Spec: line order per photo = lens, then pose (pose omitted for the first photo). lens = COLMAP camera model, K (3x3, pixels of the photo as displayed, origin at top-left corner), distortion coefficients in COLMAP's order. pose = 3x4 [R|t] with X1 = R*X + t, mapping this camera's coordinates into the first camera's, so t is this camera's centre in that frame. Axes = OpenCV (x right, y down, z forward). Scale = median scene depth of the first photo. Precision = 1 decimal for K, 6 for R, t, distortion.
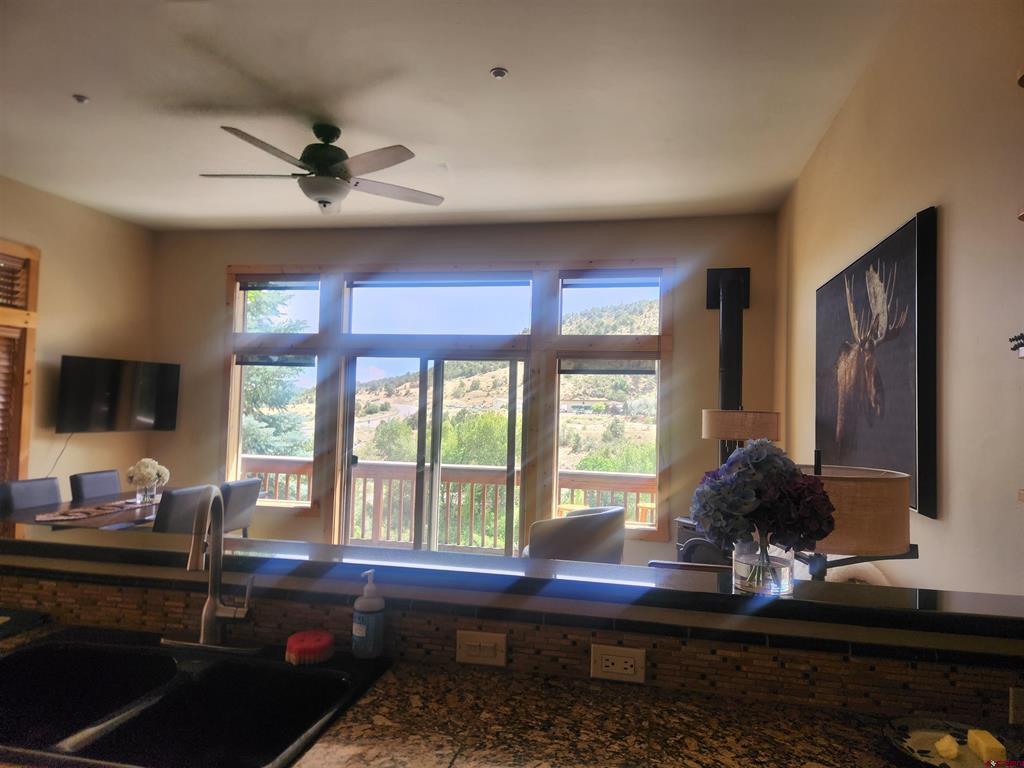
lens RADIAL K [[677.2, 0, 508.8], [0, 677.2, 387.3], [0, 0, 1]] dist [0.069125, -0.064694]
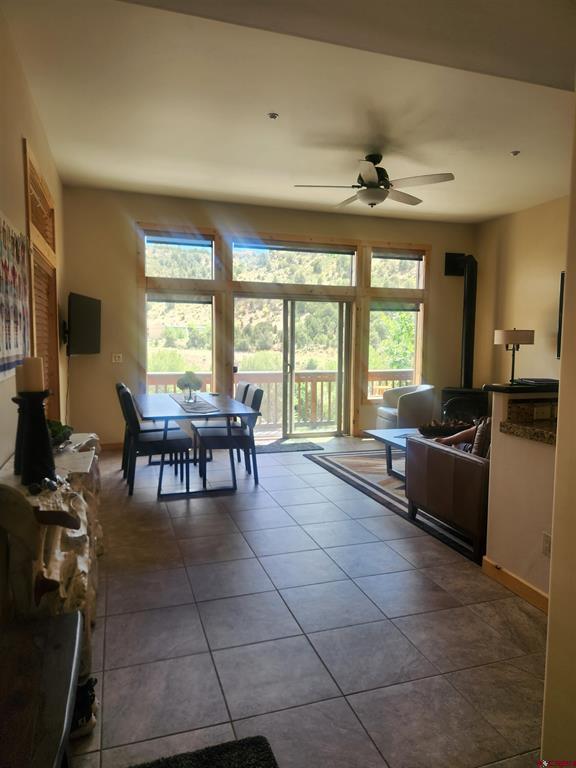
lens RADIAL K [[507.9, 0, 291.9], [0, 507.9, 391.4], [0, 0, 1]] dist [0.069125, -0.064694]
pose [[0.858455, -0.073154, 0.507644, -0.700053], [-0.000286, 0.989708, 0.143105, -0.002908], [-0.512888, -0.122994, 0.849599, 0.009596]]
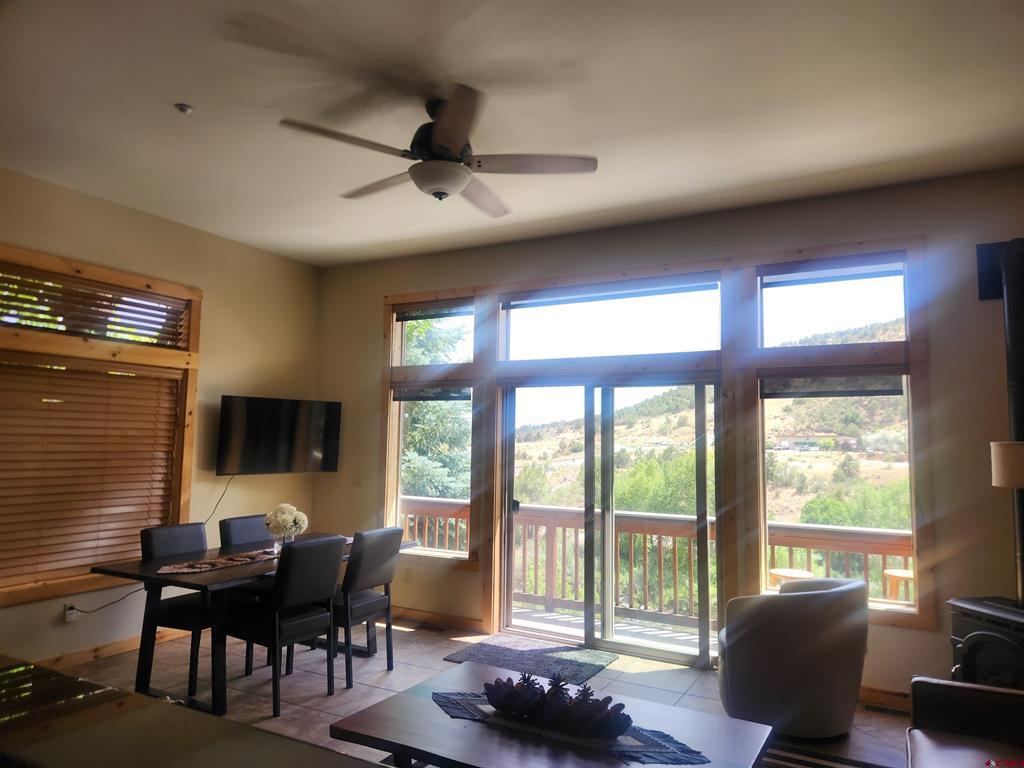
lens RADIAL K [[677.2, 0, 514.3], [0, 677.2, 389.2], [0, 0, 1]] dist [0.069125, -0.064694]
pose [[0.956867, -0.036553, -0.288218, 0.028235], [0.021130, 0.998182, -0.056443, 0.007500], [0.289758, 0.047919, 0.955900, 0.167518]]
